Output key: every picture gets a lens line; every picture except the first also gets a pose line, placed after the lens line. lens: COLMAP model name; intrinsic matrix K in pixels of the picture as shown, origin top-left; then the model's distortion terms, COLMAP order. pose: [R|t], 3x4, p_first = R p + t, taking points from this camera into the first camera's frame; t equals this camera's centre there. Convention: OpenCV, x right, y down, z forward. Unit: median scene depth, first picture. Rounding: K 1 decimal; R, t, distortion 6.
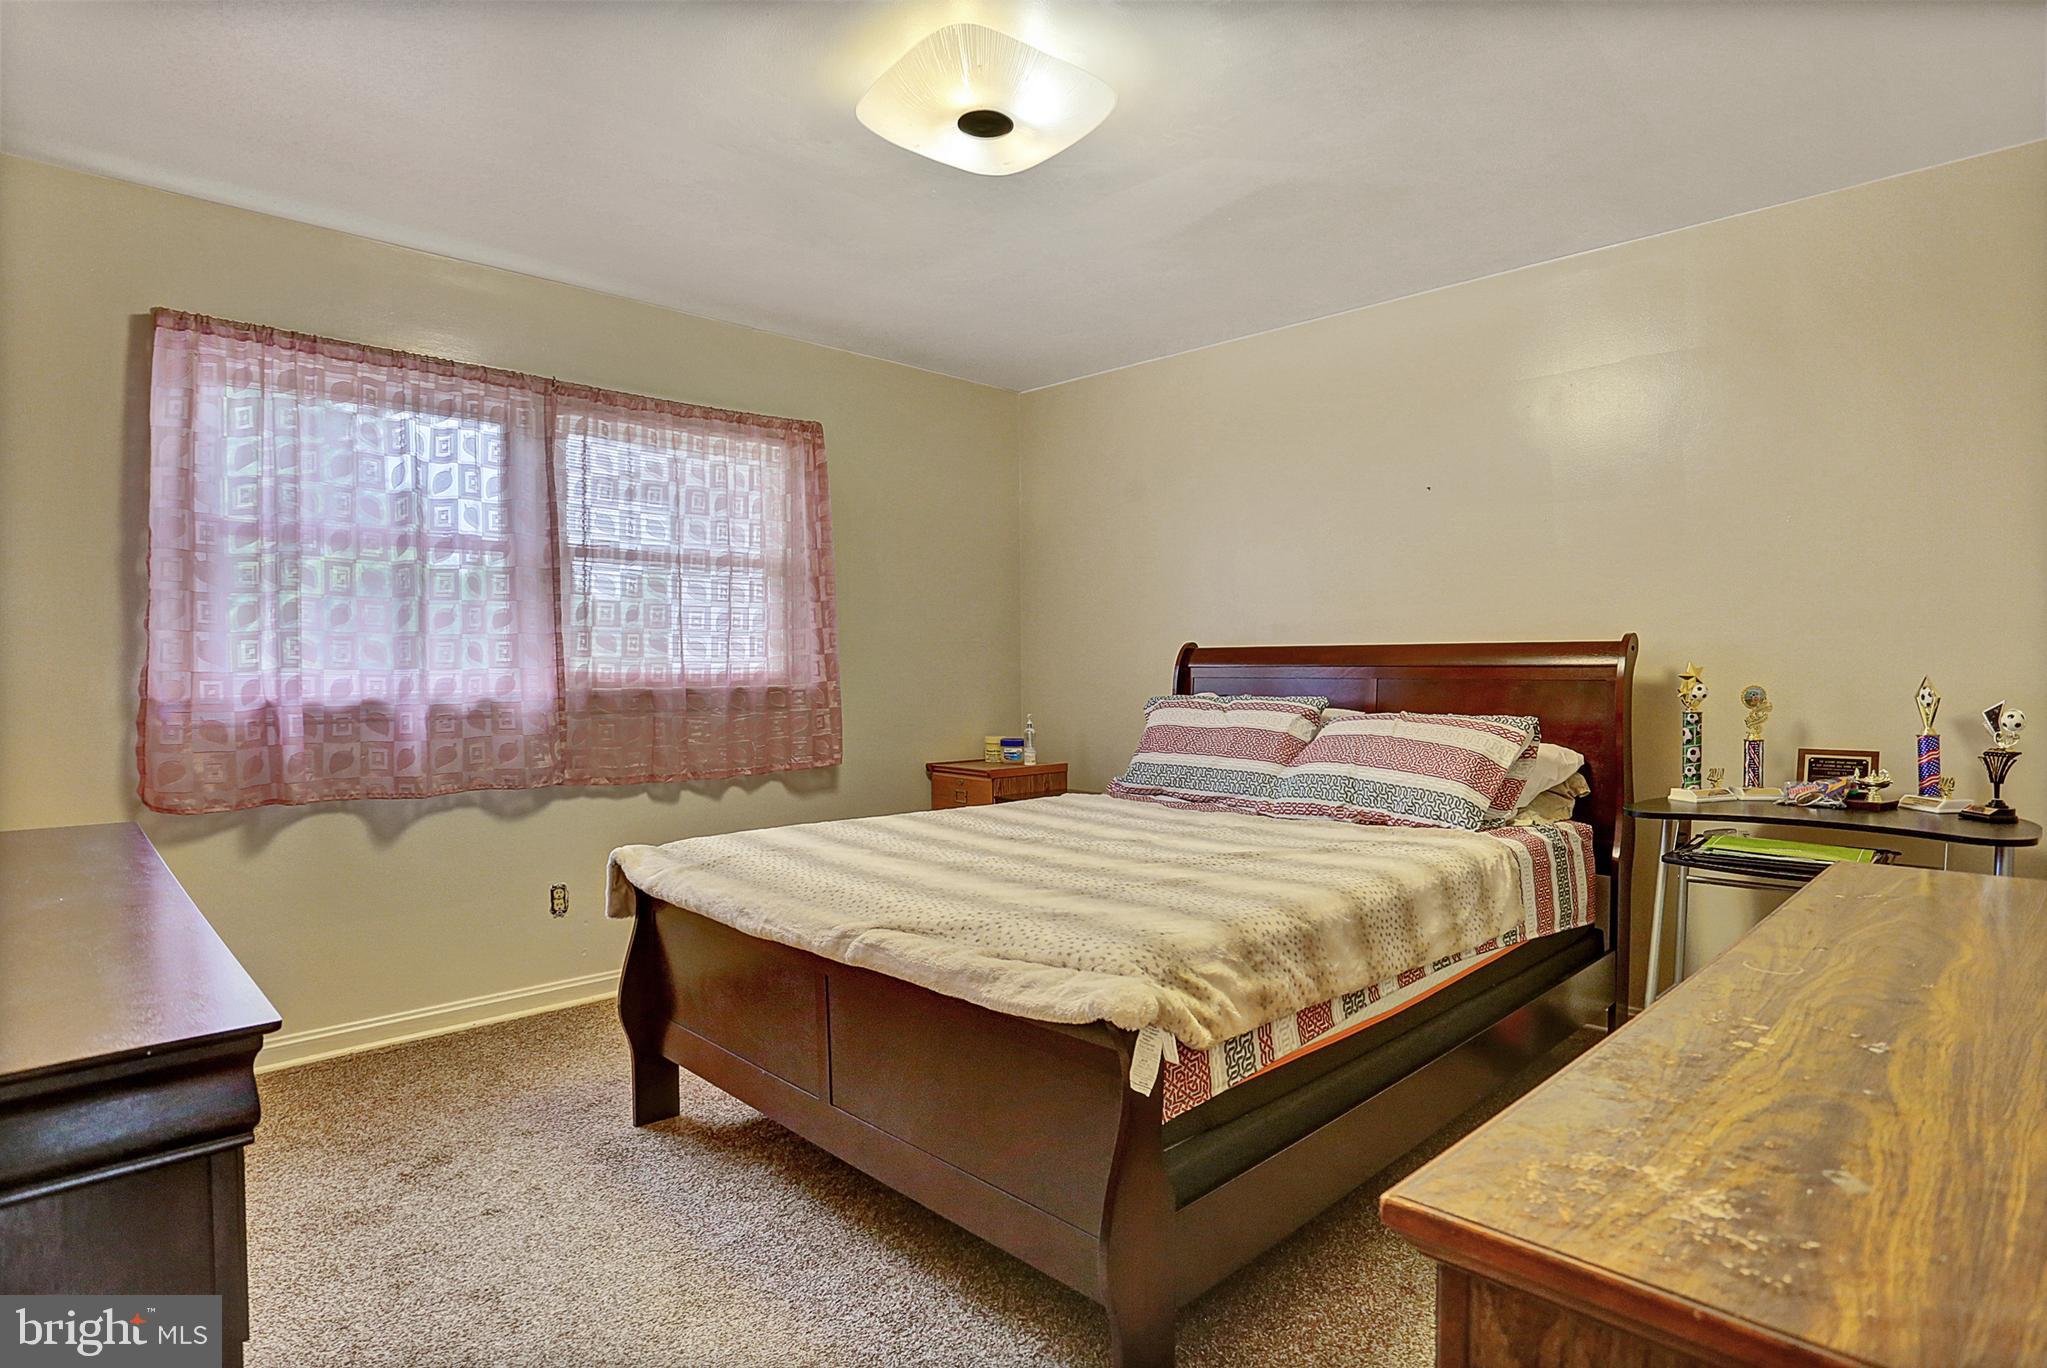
lens RADIAL K [[1105.1, 0, 1023.5], [0, 1105.1, 684.0], [0, 0, 1]] dist [-0.000333, 0.000004]
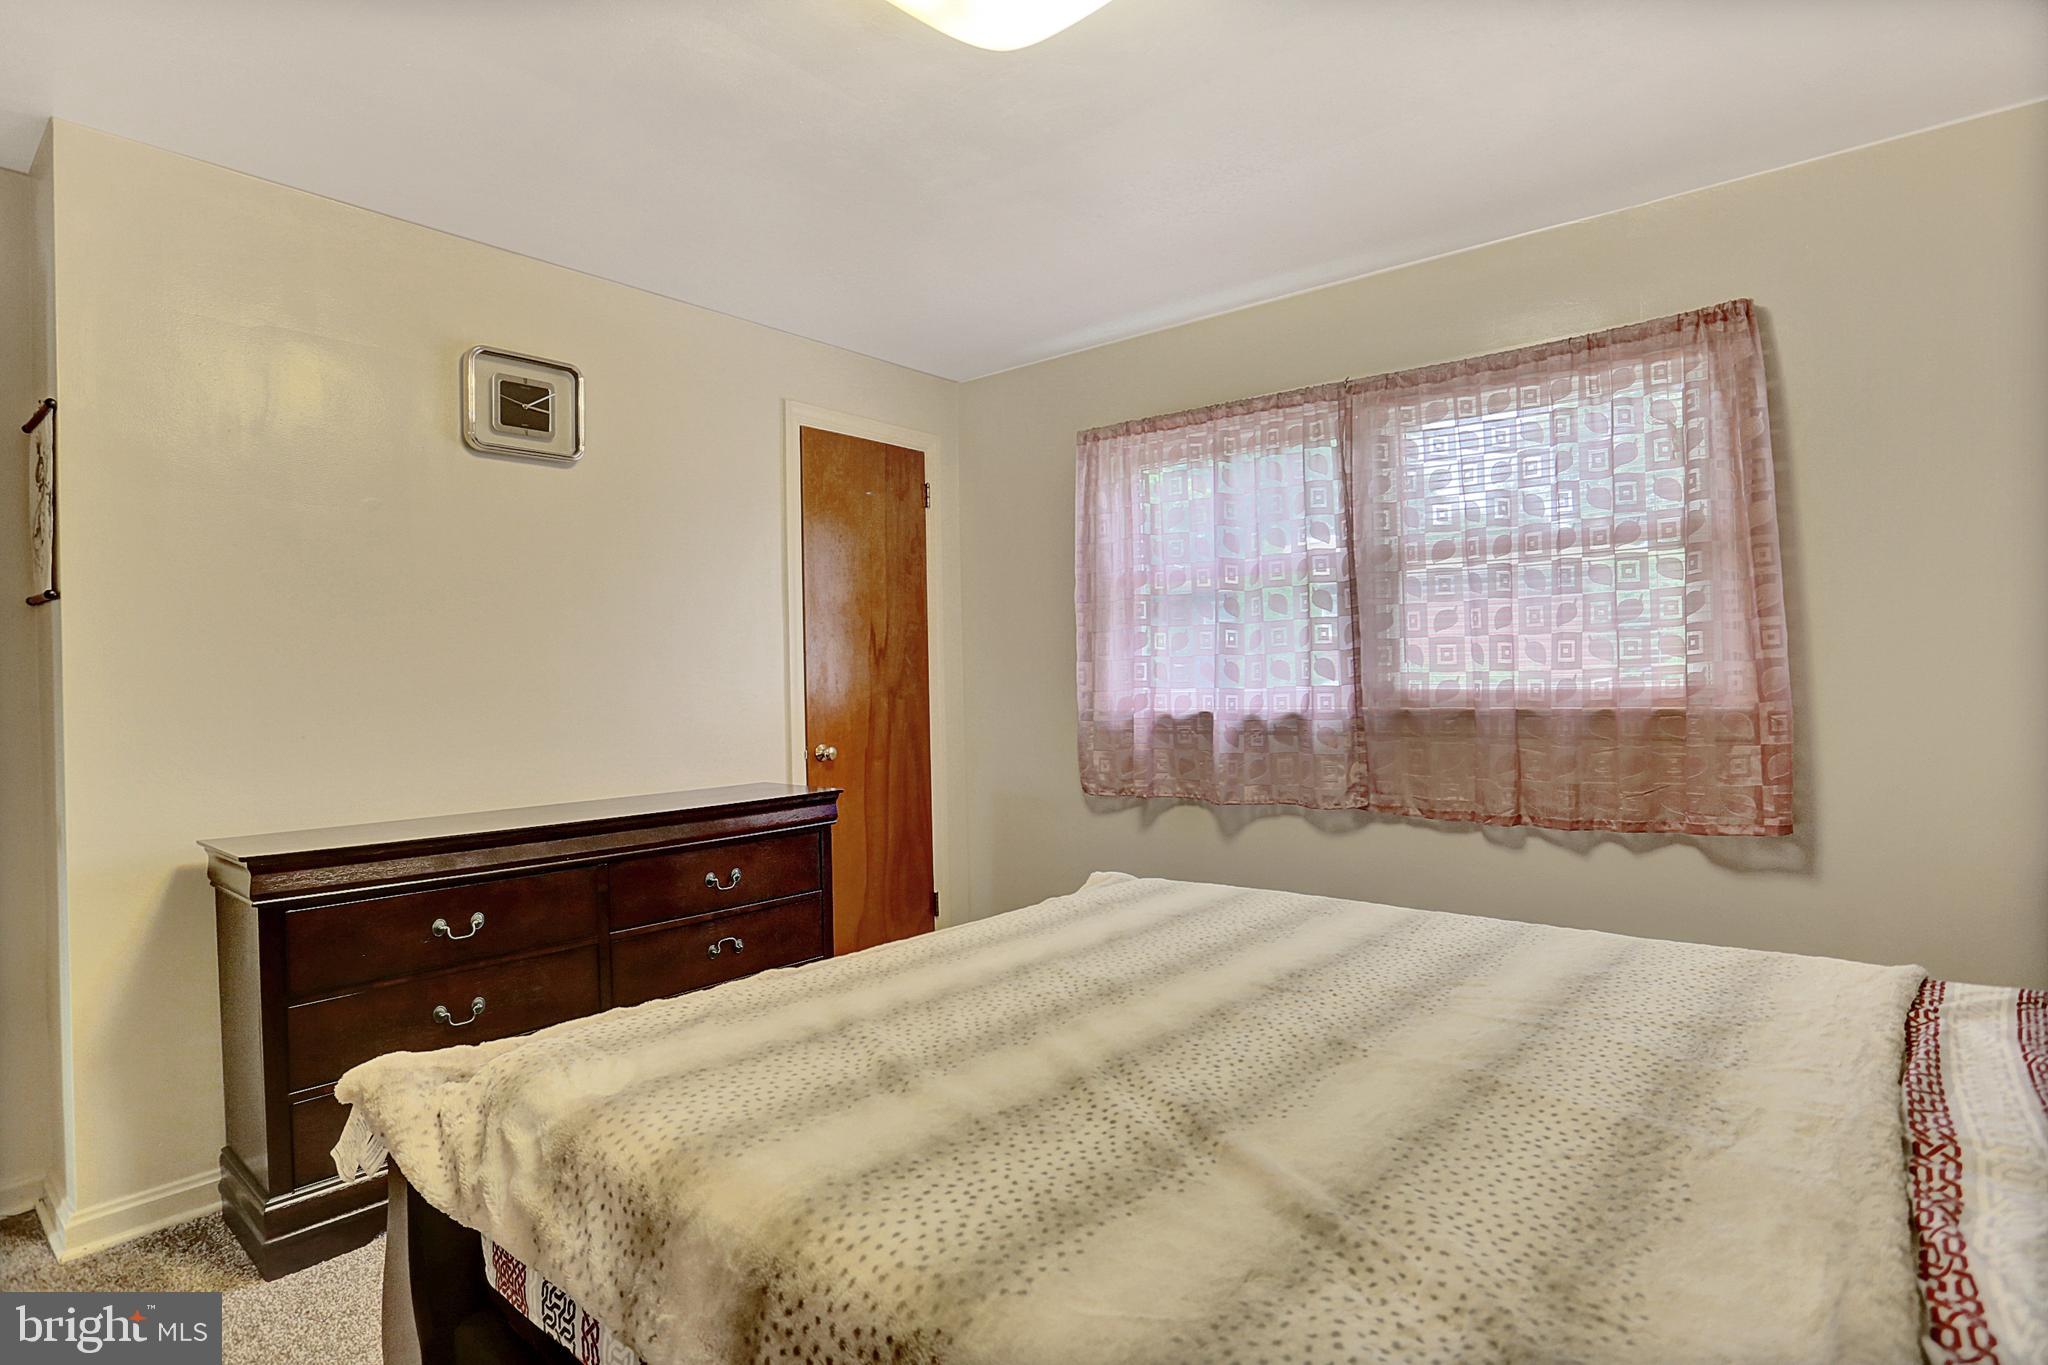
lens RADIAL K [[1045.1, 0, 1020.0], [0, 1045.1, 686.7], [0, 0, 1]] dist [-0.073622, 0.035654]
pose [[0.107548, 0.002297, -0.994197, 0.421225], [-0.000455, 0.999997, 0.002261, -0.014873], [0.994200, 0.000209, 0.107548, 0.621240]]
